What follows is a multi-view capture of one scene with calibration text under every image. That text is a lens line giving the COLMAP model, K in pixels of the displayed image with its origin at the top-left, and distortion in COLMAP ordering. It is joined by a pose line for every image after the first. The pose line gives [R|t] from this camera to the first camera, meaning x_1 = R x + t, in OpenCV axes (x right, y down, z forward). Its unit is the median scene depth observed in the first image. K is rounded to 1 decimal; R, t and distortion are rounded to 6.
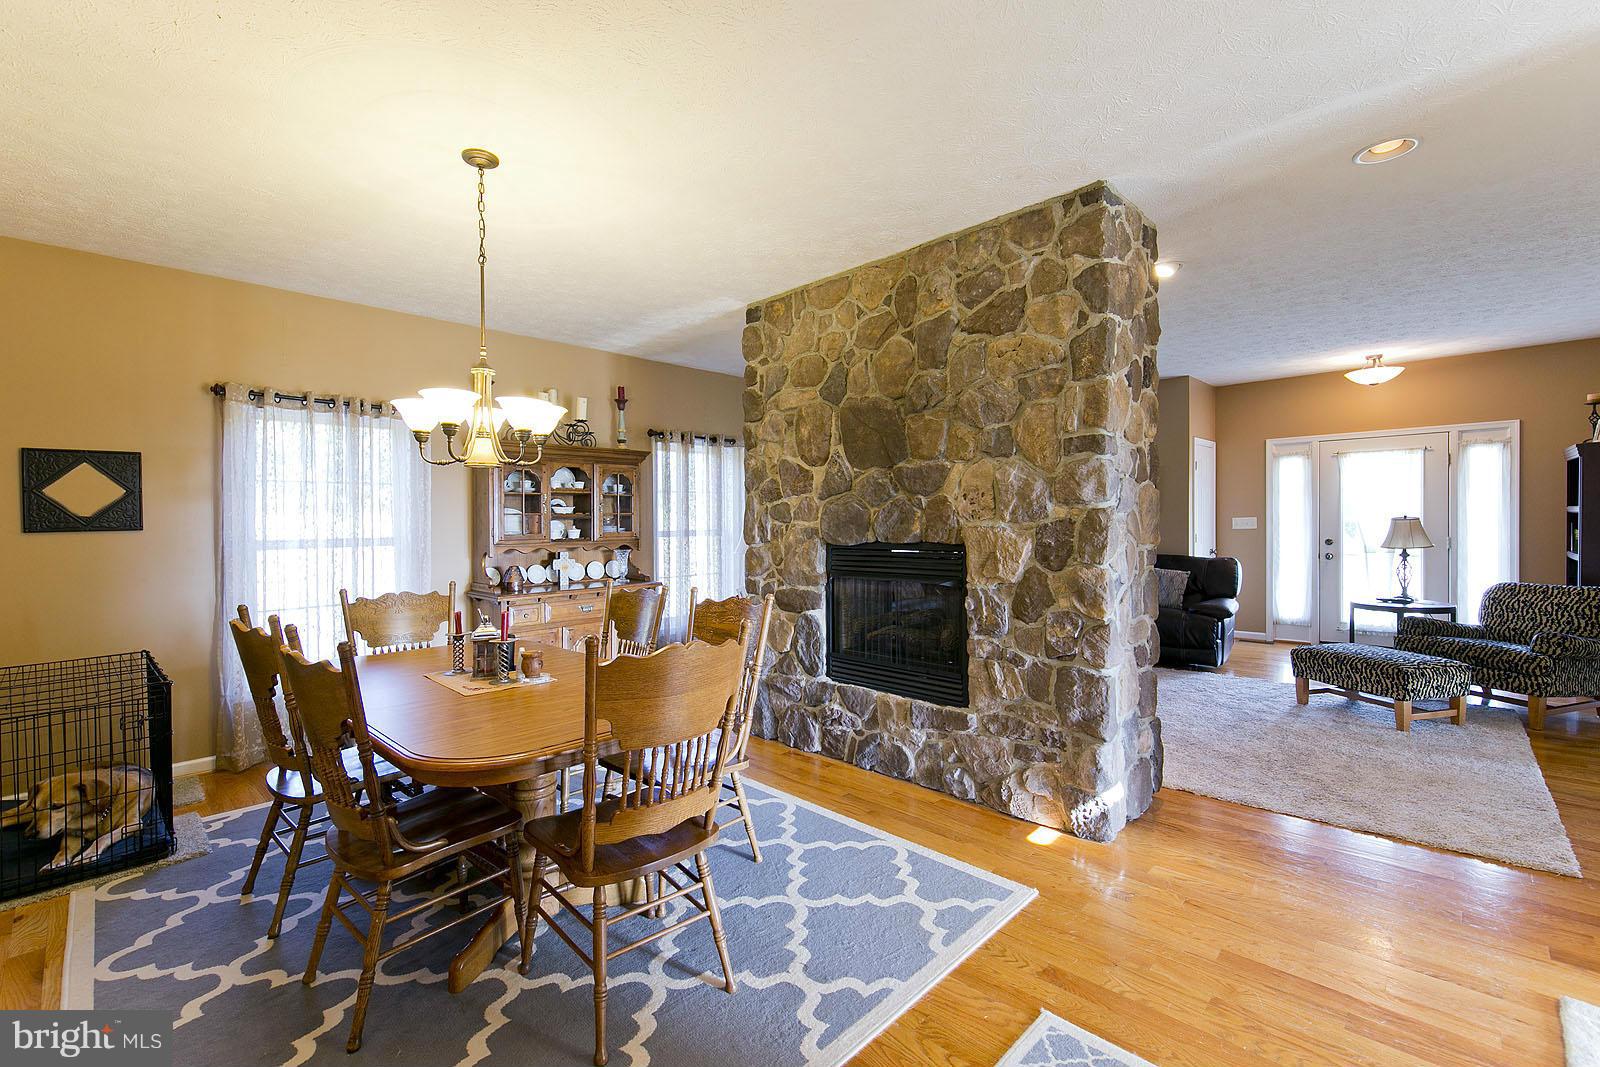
lens RADIAL K [[689.9, 0, 800.6], [0, 689.9, 532.2], [0, 0, 1]] dist [0.009751, -0.000258]
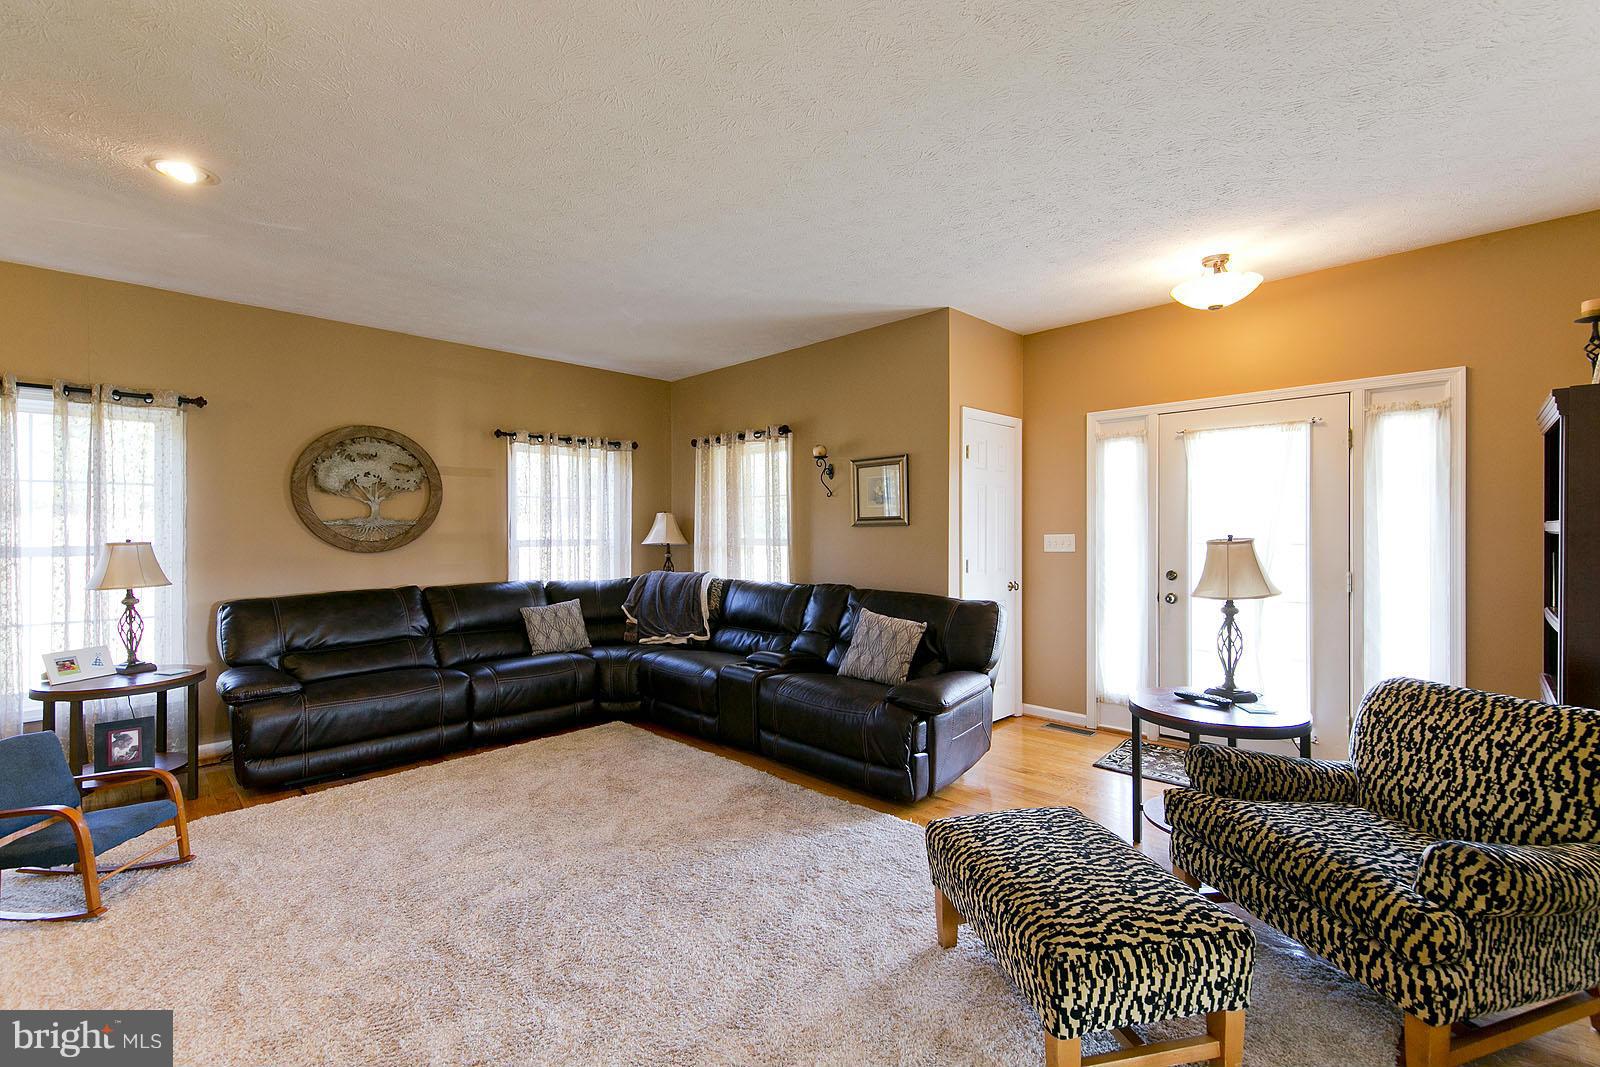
lens RADIAL K [[689.9, 0, 803.6], [0, 689.9, 539.4], [0, 0, 1]] dist [0.009751, -0.000258]
pose [[0.999847, 0.011121, -0.013520, 0.496308], [-0.011203, 0.999919, -0.006035, -0.012383], [0.013452, 0.006185, 0.999890, 0.423748]]
